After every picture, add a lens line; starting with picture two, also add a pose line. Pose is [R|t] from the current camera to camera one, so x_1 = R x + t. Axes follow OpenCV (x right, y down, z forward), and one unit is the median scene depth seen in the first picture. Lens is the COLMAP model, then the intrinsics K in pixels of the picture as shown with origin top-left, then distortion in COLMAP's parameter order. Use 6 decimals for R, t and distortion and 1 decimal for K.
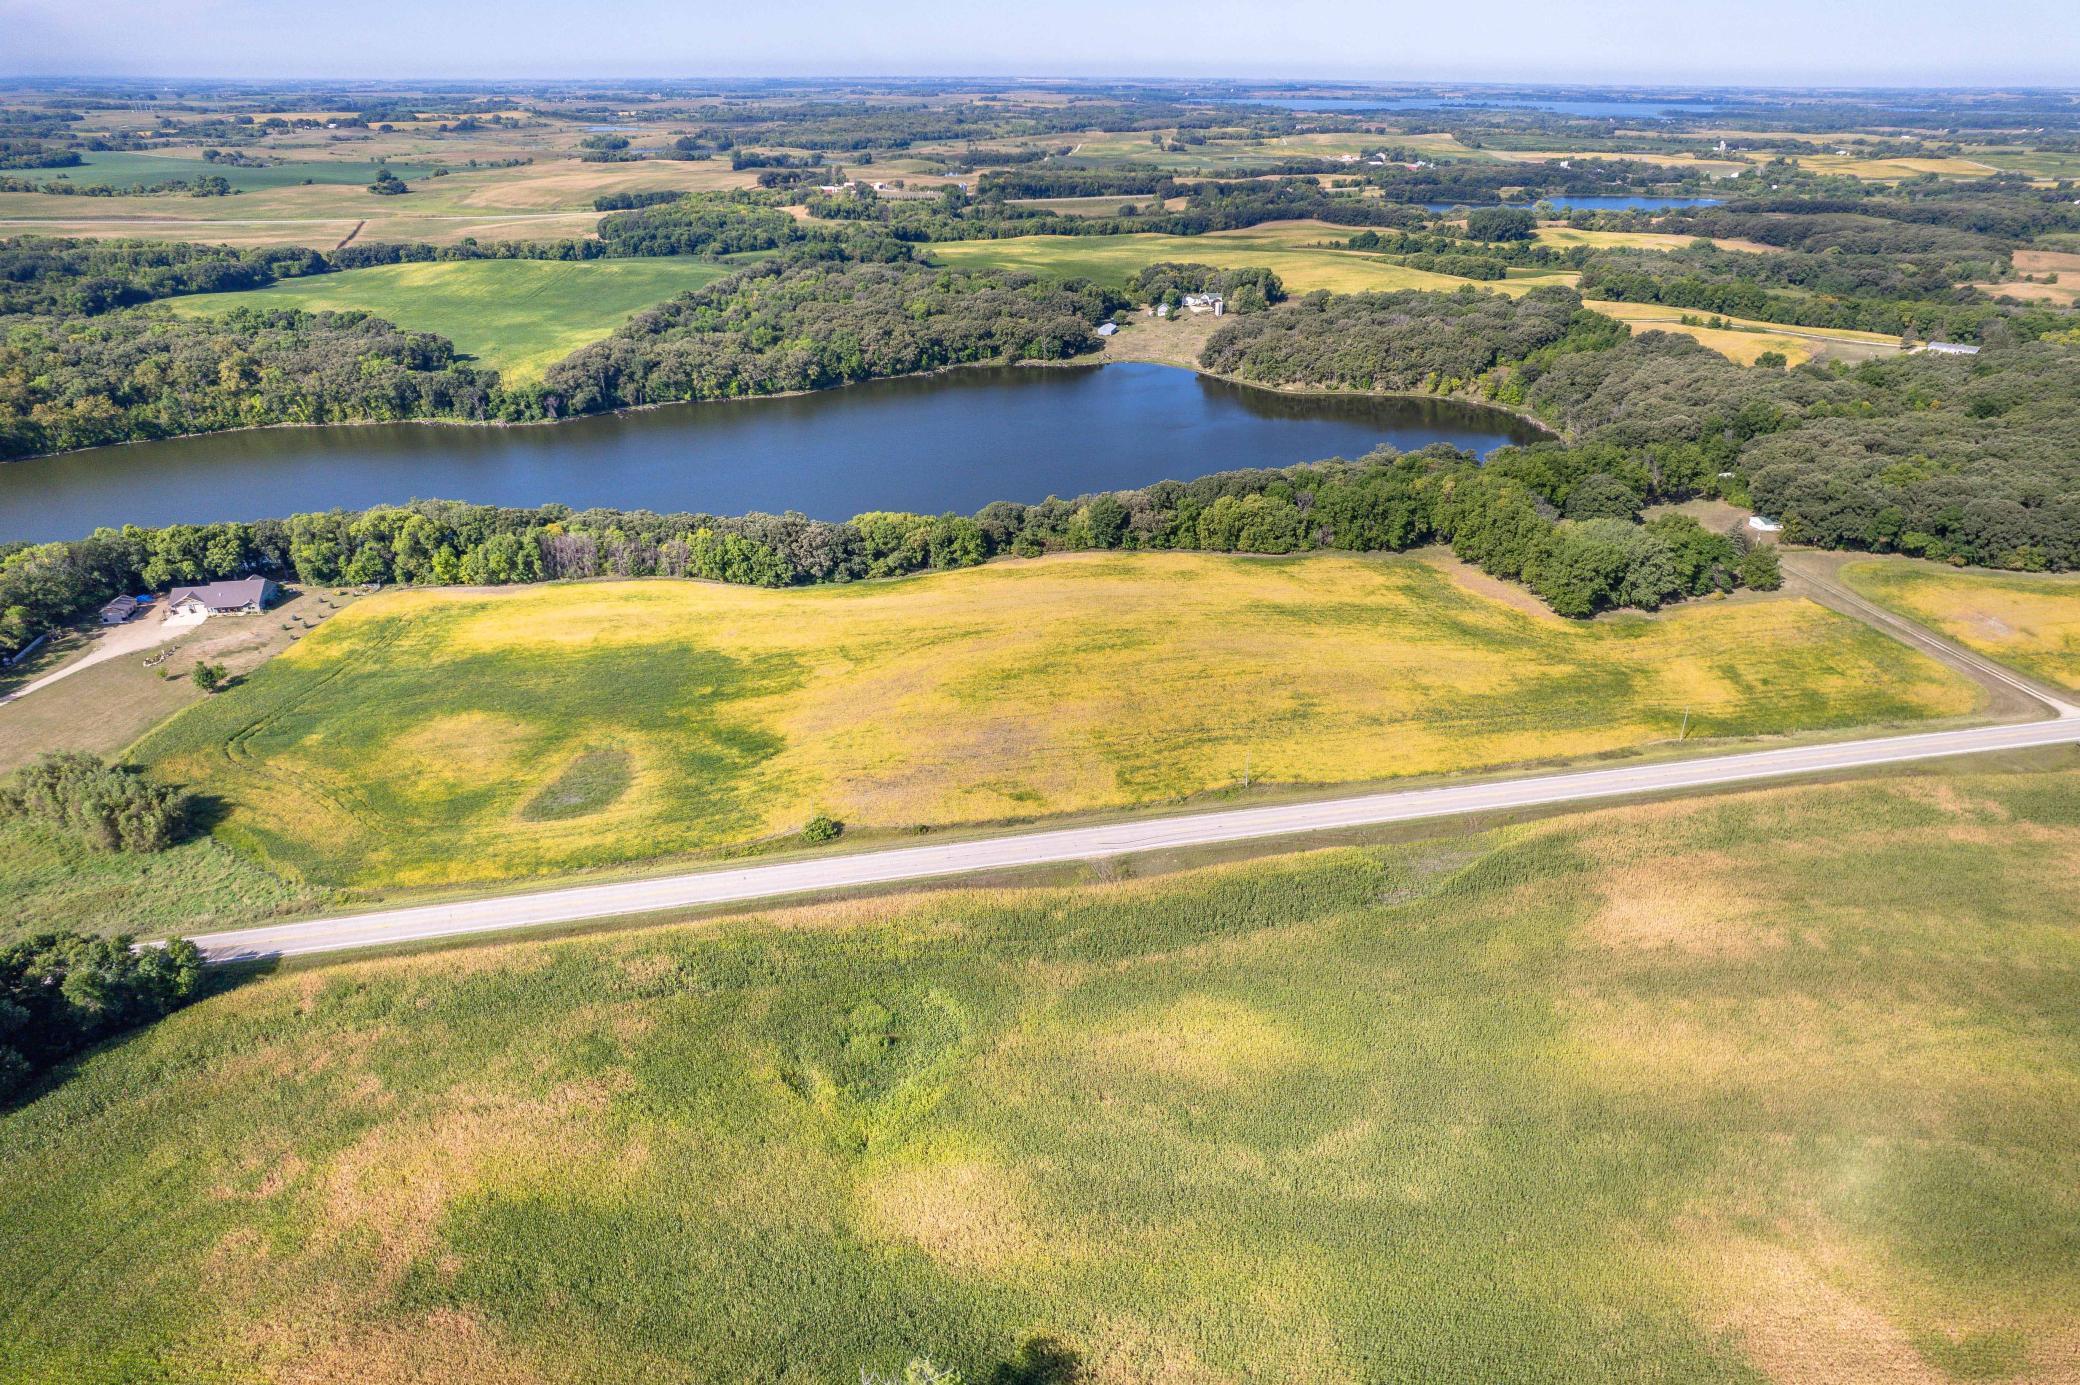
lens RADIAL K [[1346.9, 0, 1041.3], [0, 1346.9, 697.4], [0, 0, 1]] dist [-0.076528, 0.069713]
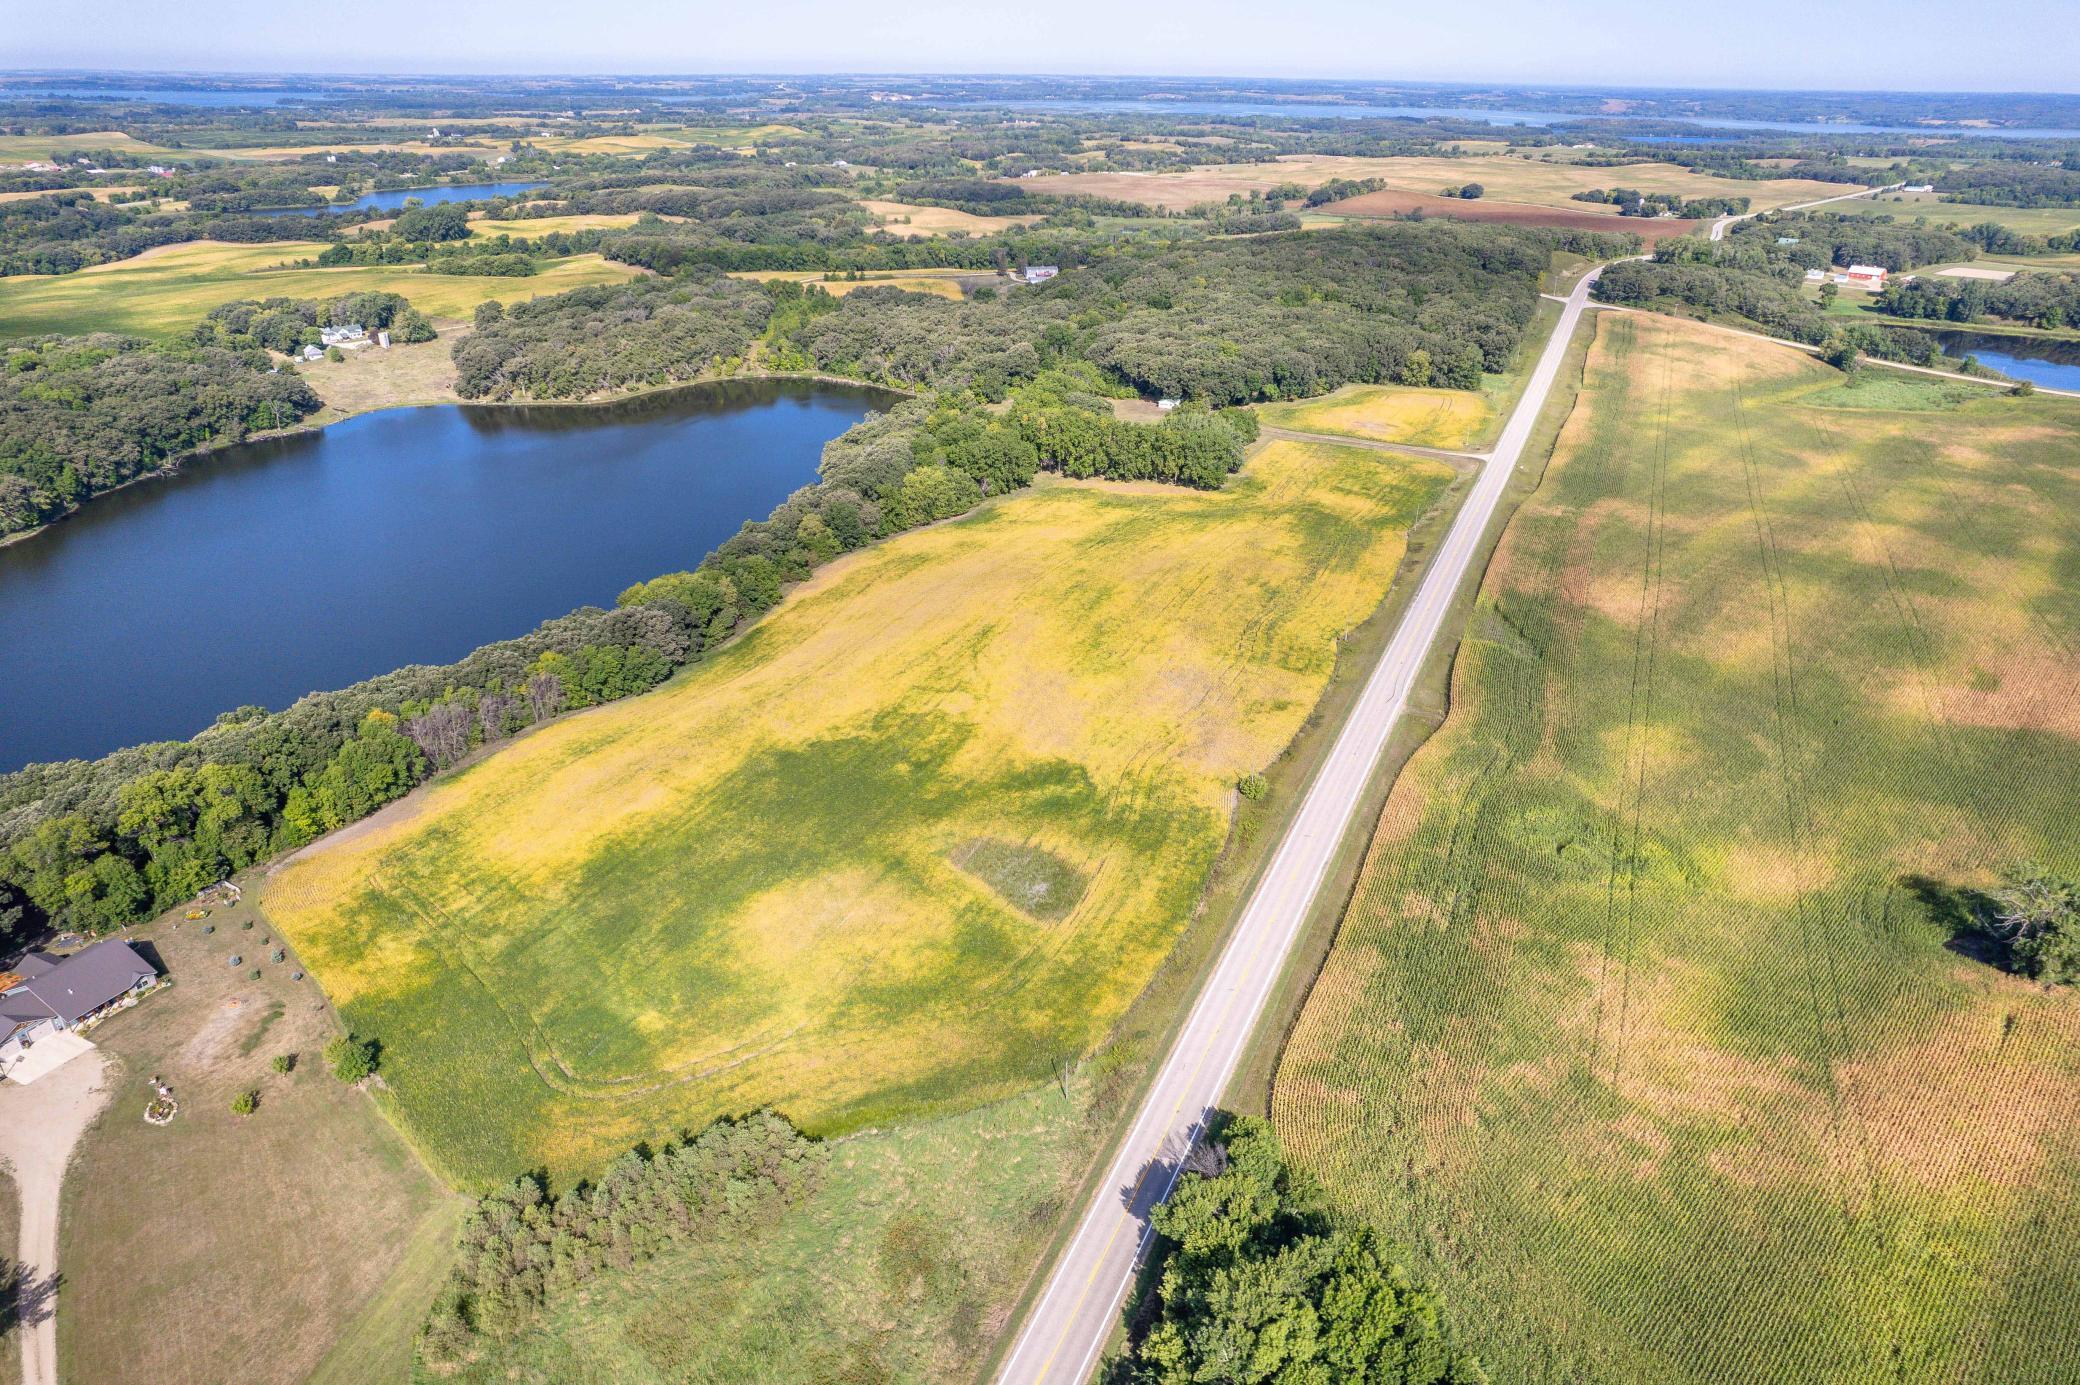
lens RADIAL K [[1346.9, 0, 1043.2], [0, 1346.9, 701.1], [0, 0, 1]] dist [-0.076528, 0.069713]
pose [[0.595402, -0.347071, 0.724596, -0.406992], [0.339502, 0.926089, 0.164614, -0.079771], [-0.728173, 0.147990, 0.669226, 0.158175]]
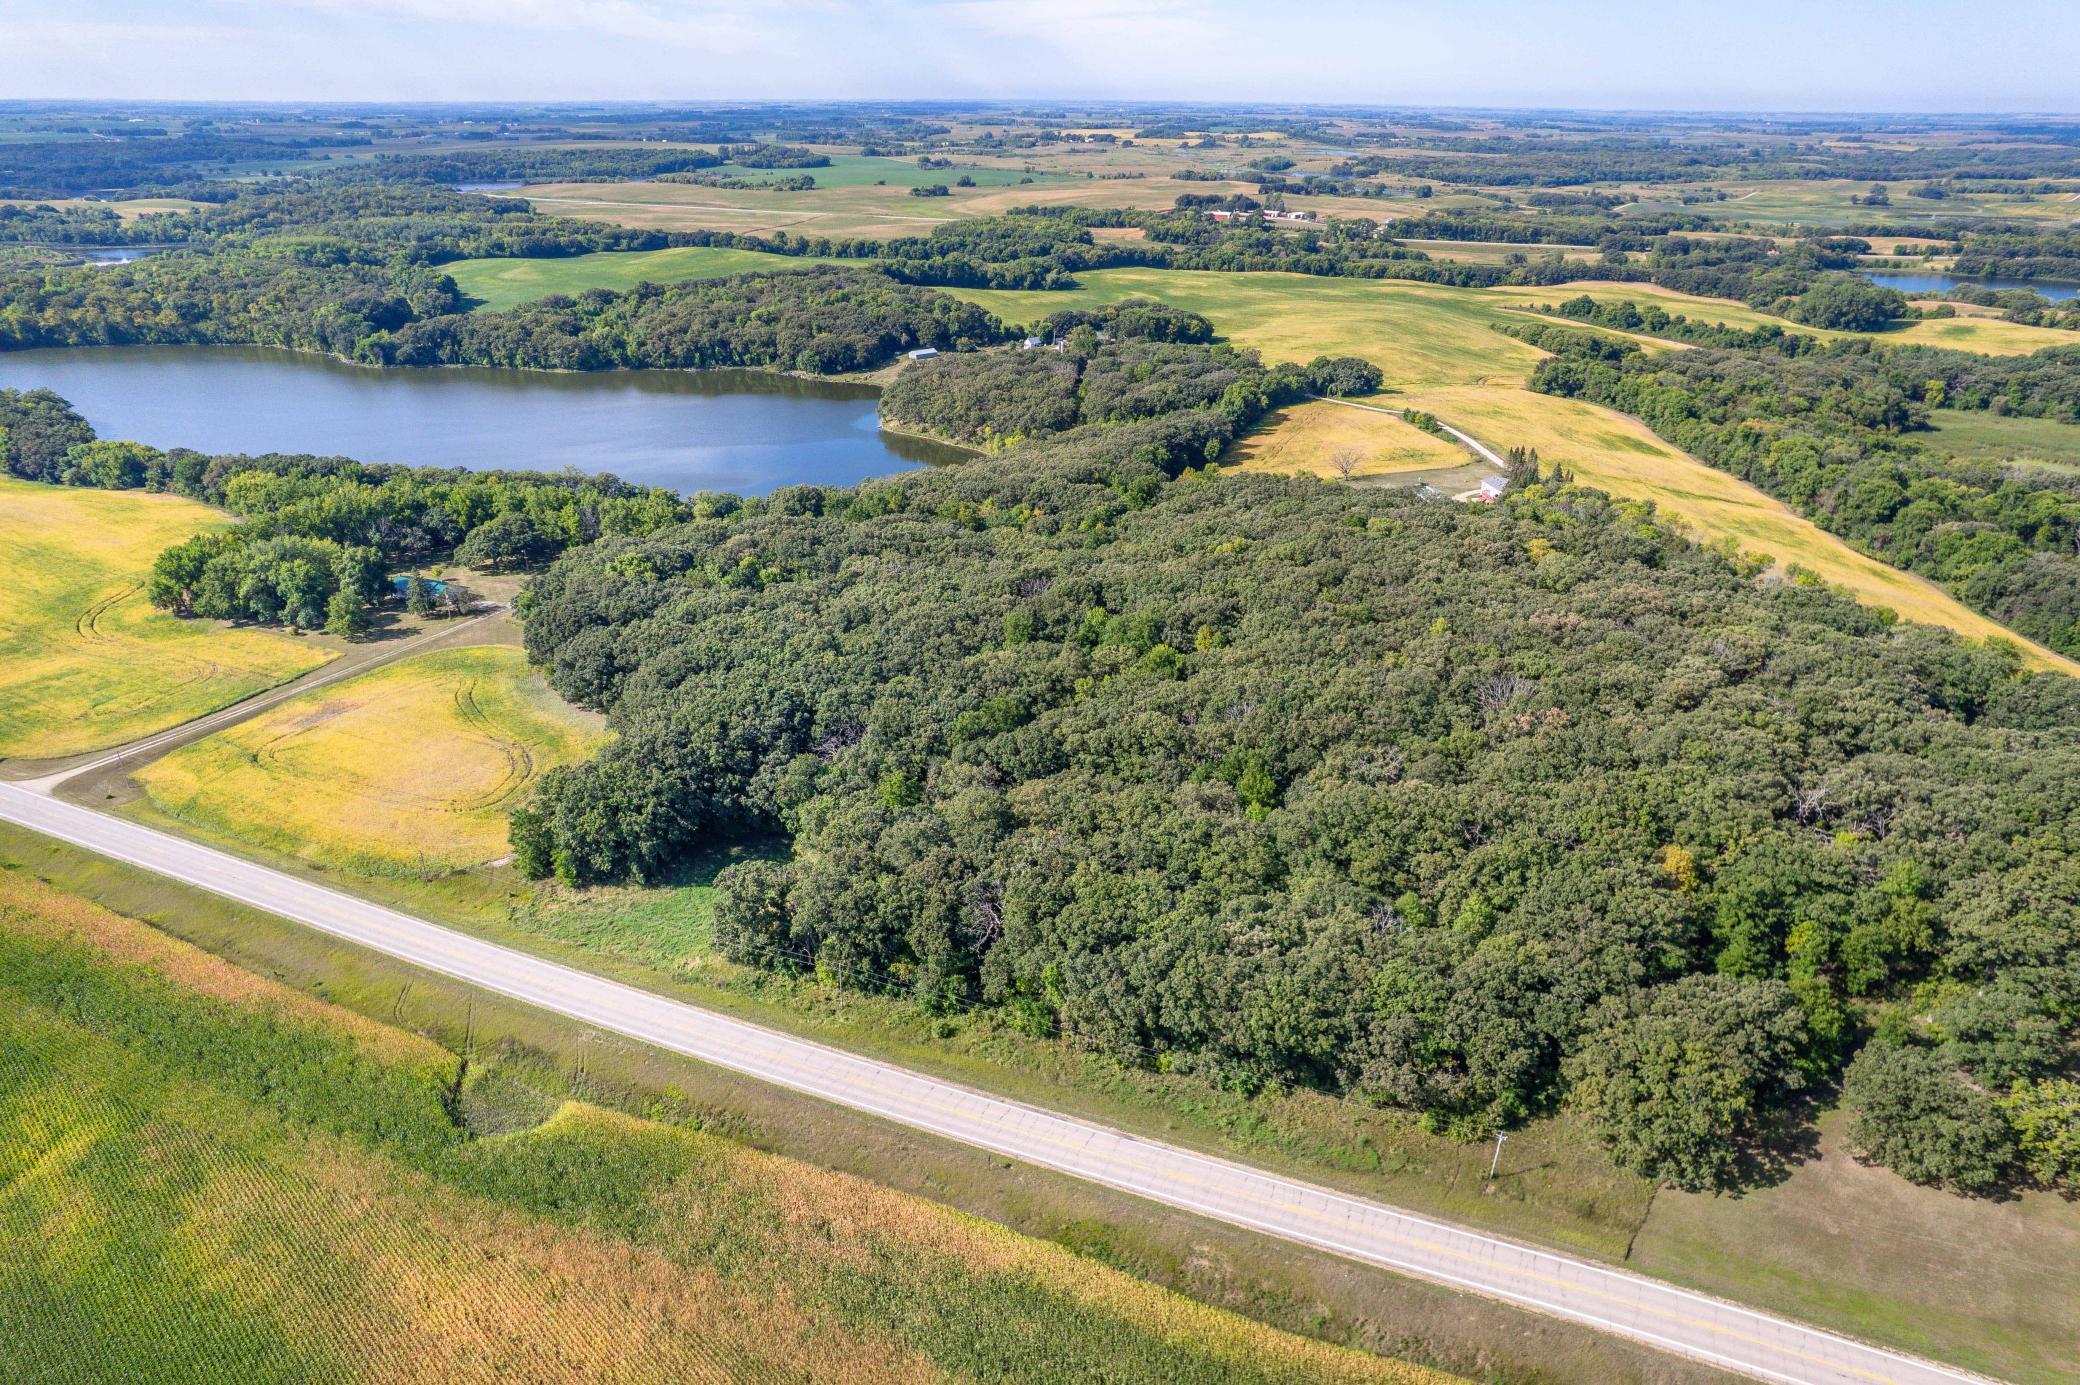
lens RADIAL K [[1346.9, 0, 1029.5], [0, 1346.9, 704.7], [0, 0, 1]] dist [-0.076528, 0.069713]
pose [[0.795740, 0.254287, -0.549668, 0.856002], [-0.262075, 0.962788, 0.066006, -0.133544], [0.545998, 0.091531, 0.832771, 0.294501]]
